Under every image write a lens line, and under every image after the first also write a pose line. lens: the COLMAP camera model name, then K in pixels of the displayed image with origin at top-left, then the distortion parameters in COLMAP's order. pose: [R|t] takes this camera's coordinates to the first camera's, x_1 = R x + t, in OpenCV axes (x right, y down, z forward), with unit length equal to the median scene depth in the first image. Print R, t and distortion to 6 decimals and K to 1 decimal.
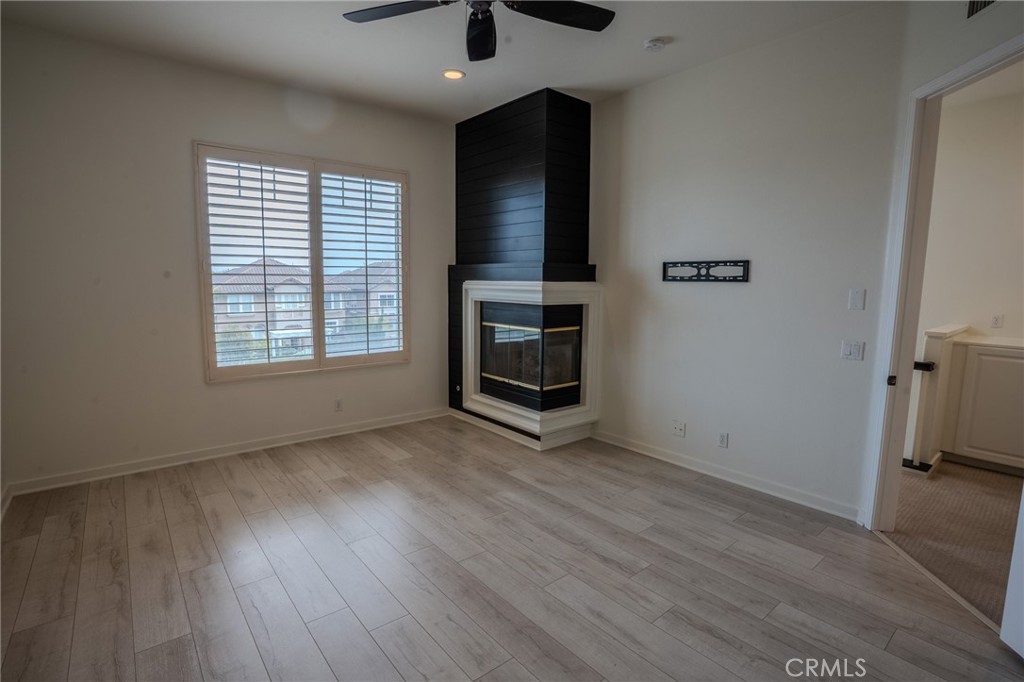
lens RADIAL K [[500.8, 0, 512.0], [0, 500.8, 341.0], [0, 0, 1]] dist [-0.084224, 0.041125]
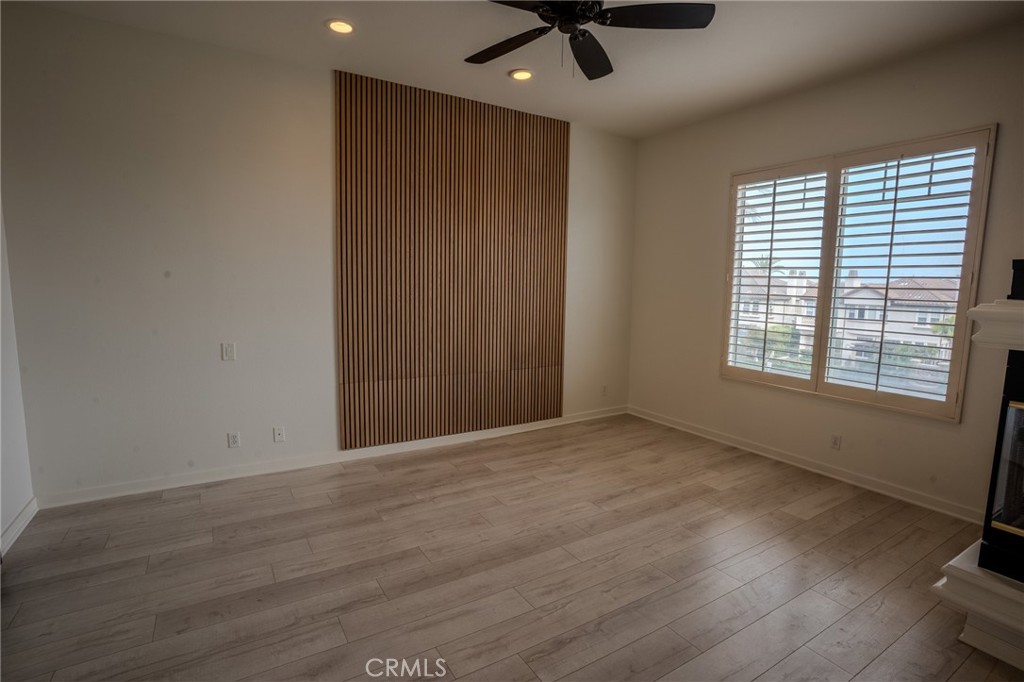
lens RADIAL K [[500.8, 0, 512.0], [0, 500.8, 341.0], [0, 0, 1]] dist [-0.084224, 0.041125]
pose [[-0.136137, 0.103480, -0.985271, 0.643370], [-0.140629, 0.982441, 0.122613, -0.077571], [0.980658, 0.155250, -0.119194, 0.662992]]
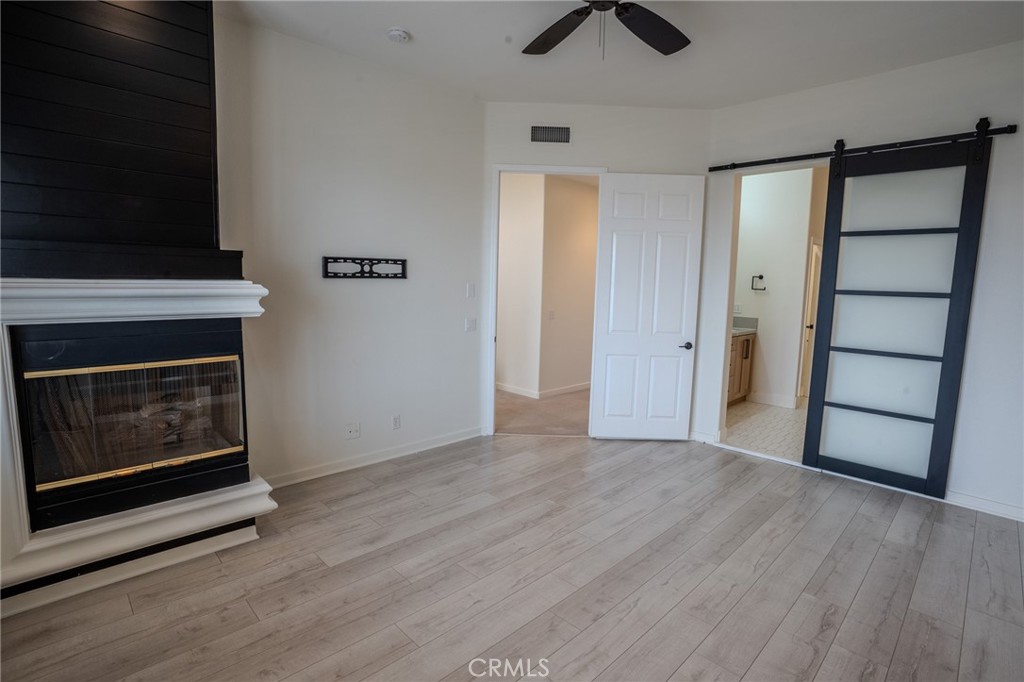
lens RADIAL K [[500.8, 0, 512.0], [0, 500.8, 341.0], [0, 0, 1]] dist [-0.084224, 0.041125]
pose [[-0.085120, -0.130646, 0.987768, -0.660356], [0.099540, 0.985292, 0.138896, -0.105336], [-0.991386, 0.110146, -0.070863, 0.791927]]
